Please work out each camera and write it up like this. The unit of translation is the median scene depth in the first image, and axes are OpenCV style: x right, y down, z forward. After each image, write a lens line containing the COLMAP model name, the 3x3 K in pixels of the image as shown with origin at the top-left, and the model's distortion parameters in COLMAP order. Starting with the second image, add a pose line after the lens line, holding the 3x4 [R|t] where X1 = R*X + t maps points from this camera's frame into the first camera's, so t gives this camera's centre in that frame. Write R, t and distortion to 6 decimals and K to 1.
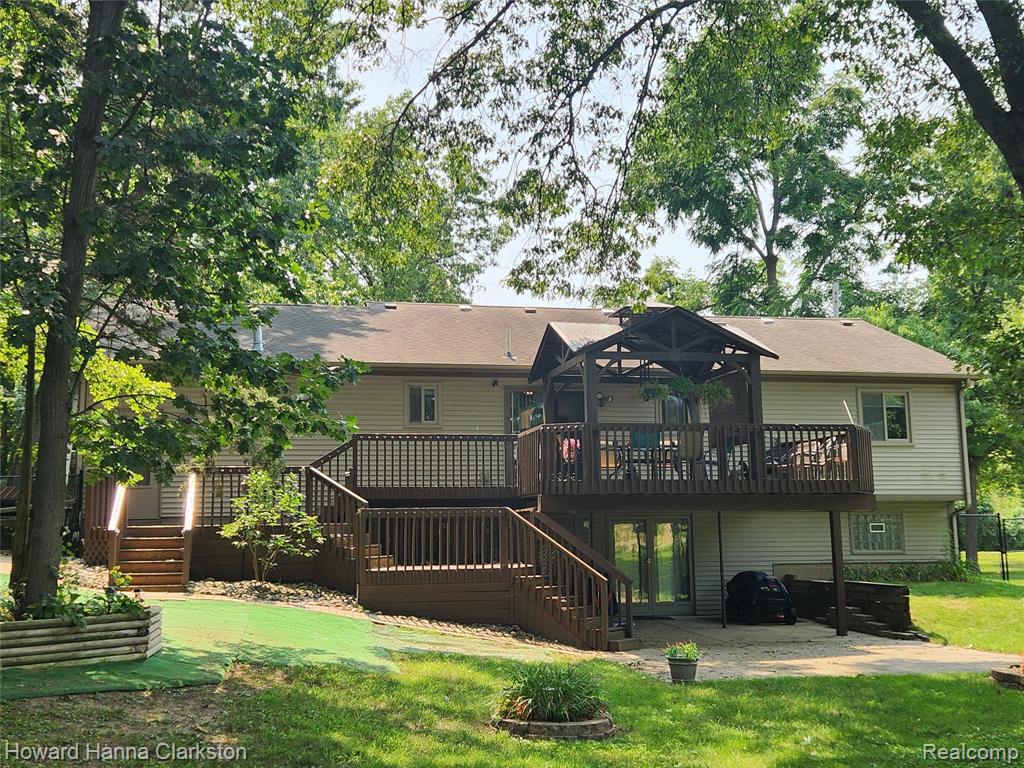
lens RADIAL K [[691.4, 0, 506.4], [0, 691.4, 384.1], [0, 0, 1]] dist [0.055624, -0.002285]
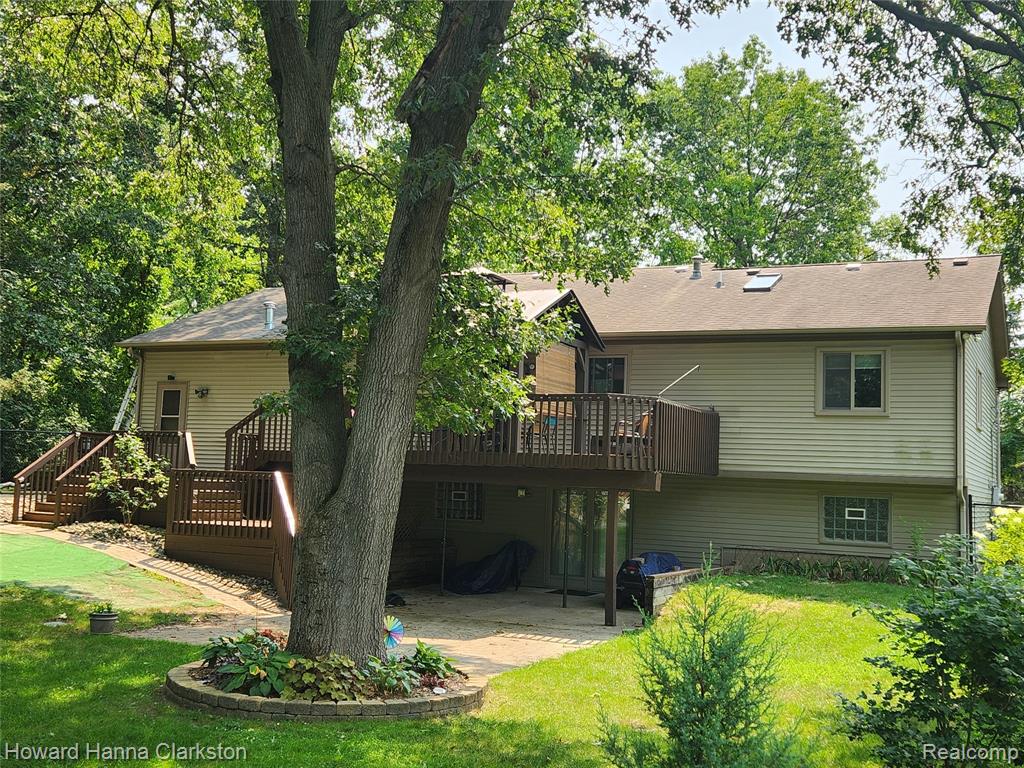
lens RADIAL K [[691.4, 0, 506.4], [0, 691.4, 384.1], [0, 0, 1]] dist [0.055624, -0.002285]
pose [[0.924586, -0.008694, -0.380874, 0.481703], [0.029296, 0.998402, 0.048326, -0.000981], [0.379845, -0.055840, 0.923363, 0.089962]]
